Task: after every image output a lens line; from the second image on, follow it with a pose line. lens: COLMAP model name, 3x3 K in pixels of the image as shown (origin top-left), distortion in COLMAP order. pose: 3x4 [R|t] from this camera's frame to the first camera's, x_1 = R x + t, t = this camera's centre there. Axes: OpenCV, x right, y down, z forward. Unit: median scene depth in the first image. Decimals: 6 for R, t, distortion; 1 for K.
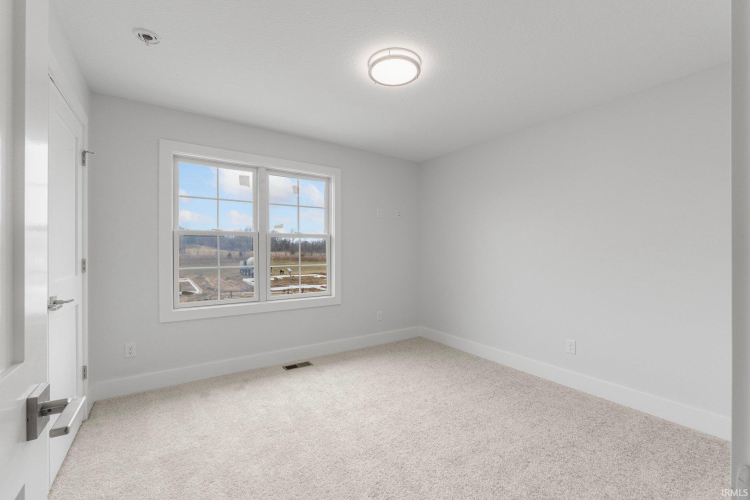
lens RADIAL K [[319.3, 0, 376.7], [0, 319.3, 250.7], [0, 0, 1]] dist [-0.004714, -0.000461]
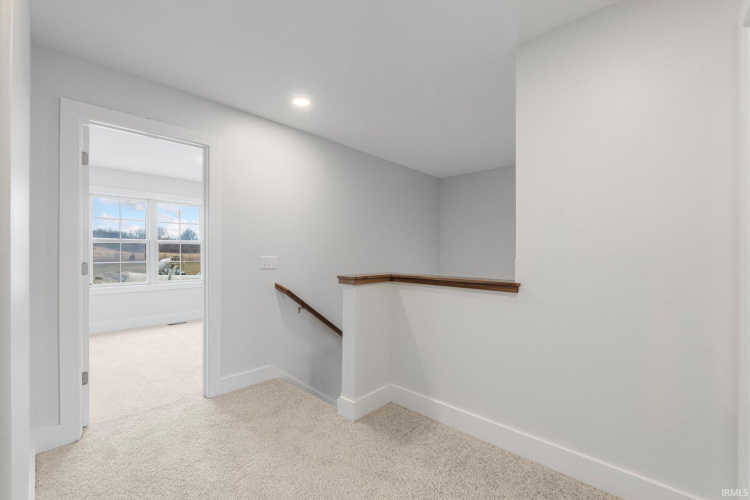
lens RADIAL K [[319.3, 0, 376.7], [0, 319.3, 250.7], [0, 0, 1]] dist [-0.004714, -0.000461]
pose [[0.975900, -0.004038, 0.218183, 0.376894], [0.004501, 0.999989, -0.001627, 0.001535], [-0.218174, 0.002569, 0.975907, -0.769302]]
